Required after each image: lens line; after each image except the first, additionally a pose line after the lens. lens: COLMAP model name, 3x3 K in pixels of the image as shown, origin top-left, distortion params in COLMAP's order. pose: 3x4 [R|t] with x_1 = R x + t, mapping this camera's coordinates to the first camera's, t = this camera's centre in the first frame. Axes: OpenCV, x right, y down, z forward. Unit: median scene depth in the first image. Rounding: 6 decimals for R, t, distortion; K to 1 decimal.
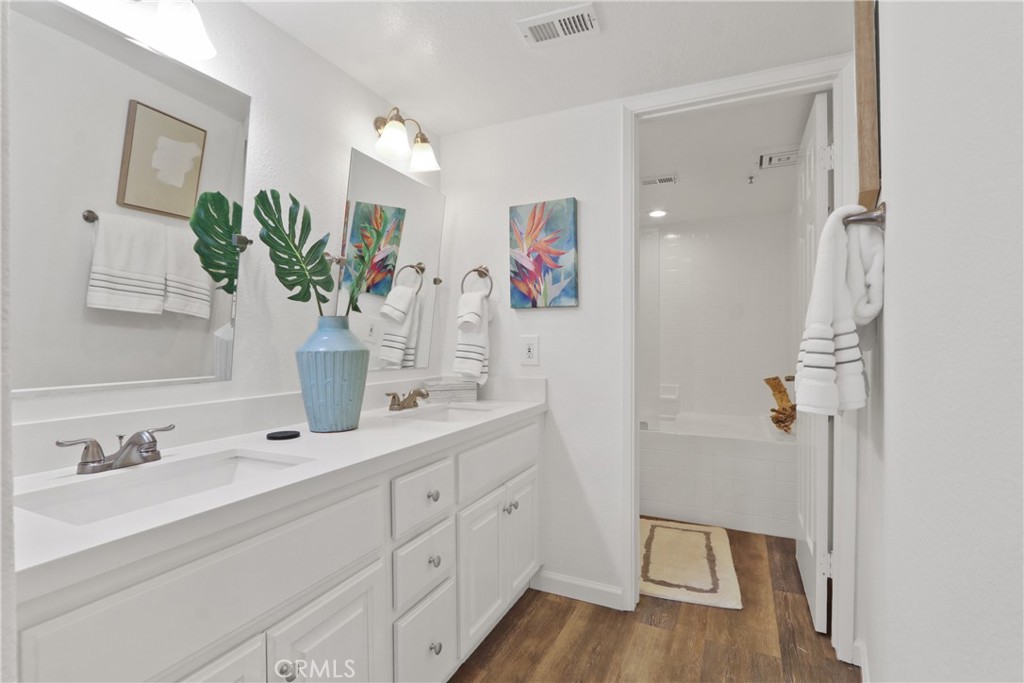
lens RADIAL K [[477.3, 0, 513.8], [0, 477.3, 337.9], [0, 0, 1]] dist [-0.011818, -0.000561]
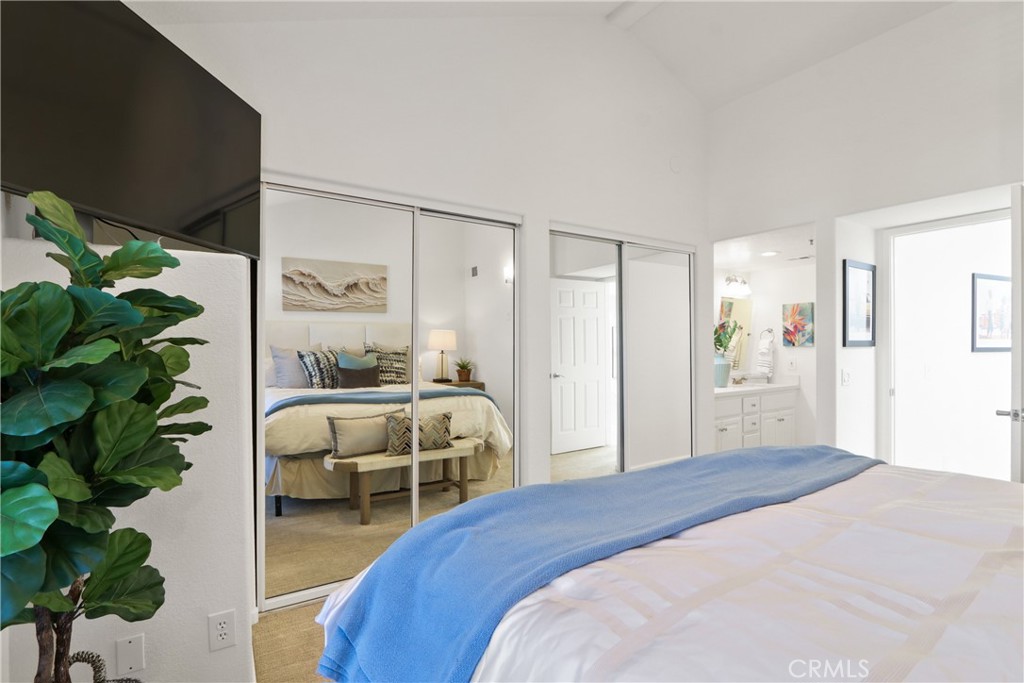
lens RADIAL K [[477.3, 0, 513.8], [0, 477.3, 337.9], [0, 0, 1]] dist [-0.011818, -0.000561]
pose [[0.844834, -0.000809, -0.535027, 0.134716], [-0.003106, 0.999975, -0.006417, -0.086484], [0.535019, 0.007084, 0.844810, -1.828230]]
